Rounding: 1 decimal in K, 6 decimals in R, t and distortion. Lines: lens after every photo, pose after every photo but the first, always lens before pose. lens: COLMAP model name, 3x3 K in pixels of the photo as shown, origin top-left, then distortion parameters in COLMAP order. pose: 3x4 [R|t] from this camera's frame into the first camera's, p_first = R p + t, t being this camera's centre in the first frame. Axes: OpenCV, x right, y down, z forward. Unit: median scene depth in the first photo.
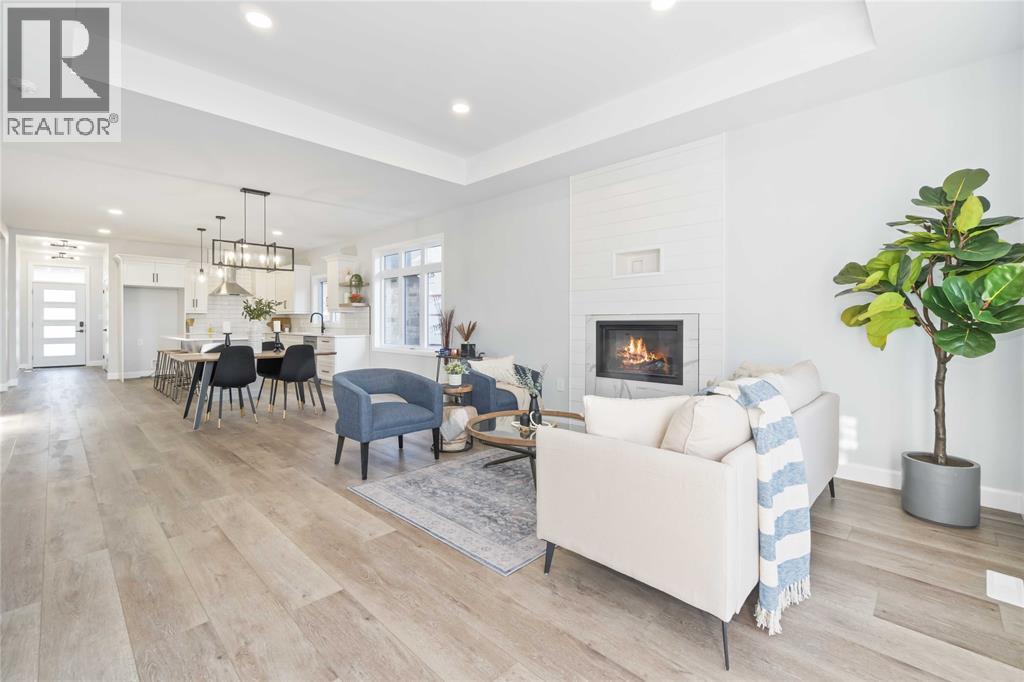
lens RADIAL K [[444.4, 0, 511.7], [0, 444.4, 323.3], [0, 0, 1]] dist [-0.001884, -0.000007]
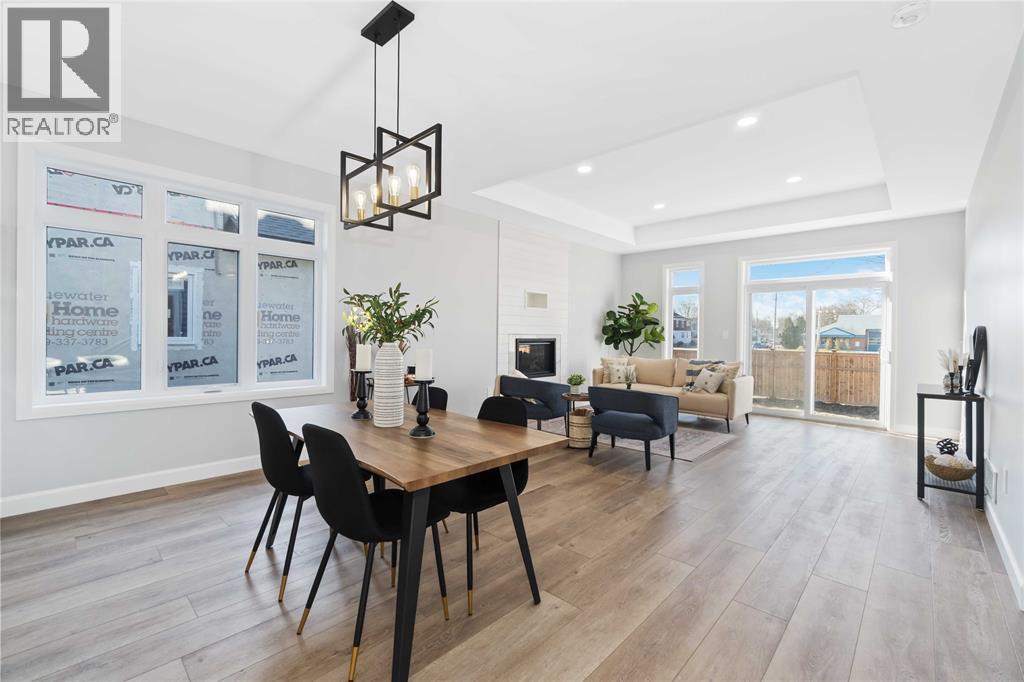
lens RADIAL K [[435.4, 0, 507.0], [0, 435.4, 337.4], [0, 0, 1]] dist [-0.004499, -0.000201]
pose [[-0.006052, -0.008975, 0.999941, -1.127252], [-0.010272, 0.999908, 0.008912, -0.020774], [-0.999929, -0.010217, -0.006143, 1.033102]]
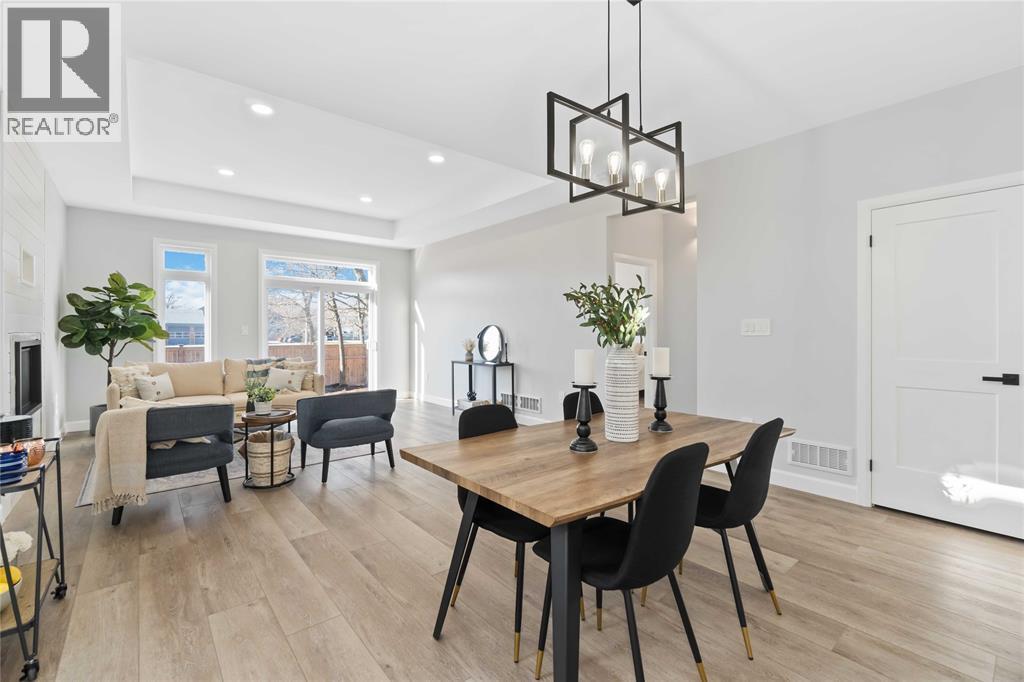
lens RADIAL K [[443.4, 0, 512.2], [0, 443.4, 330.2], [0, 0, 1]] dist [-0.001402, -0.000144]
pose [[-0.994985, -0.001795, 0.100013, -0.608304], [-0.002210, 0.999989, -0.004031, -0.020174], [-0.100005, -0.004232, -0.994978, 1.574156]]
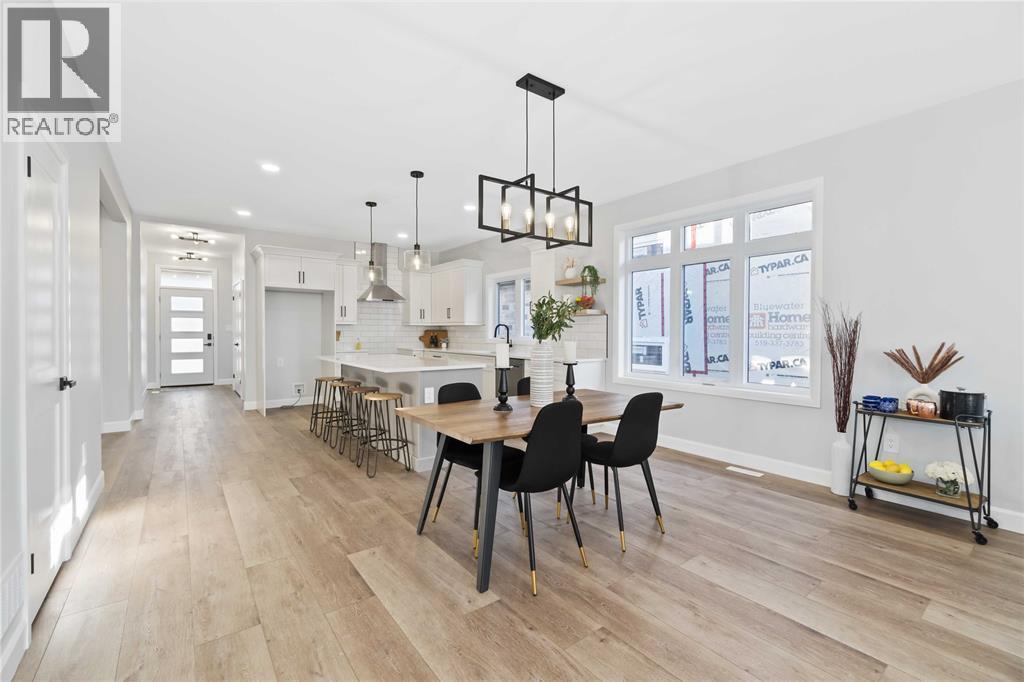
lens RADIAL K [[439.7, 0, 509.7], [0, 439.7, 337.6], [0, 0, 1]] dist [0.000211, 0.000723]
pose [[0.988289, 0.005301, -0.152500, -0.620614], [-0.003672, 0.999933, 0.010960, -0.018309], [0.152548, -0.010271, 0.988243, 0.577465]]
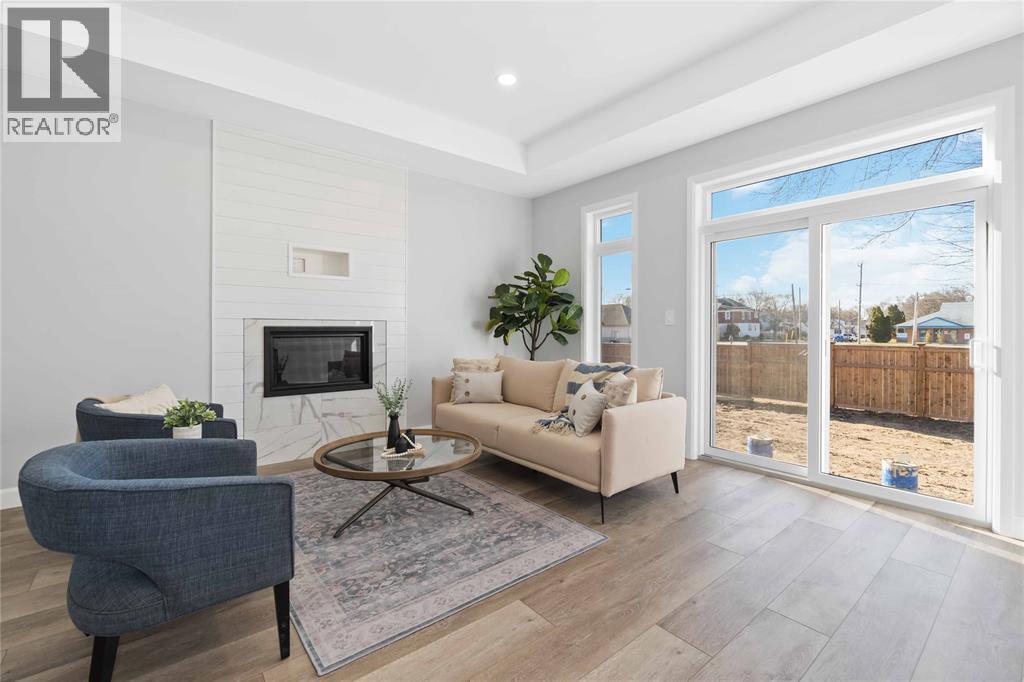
lens RADIAL K [[438.5, 0, 507.9], [0, 438.5, 331.2], [0, 0, 1]] dist [-0.003022, 0.000082]
pose [[0.127052, -0.006283, 0.991876, -0.519132], [-0.001488, 0.999978, 0.006525, -0.002908], [-0.991895, -0.002305, 0.127040, 0.473514]]
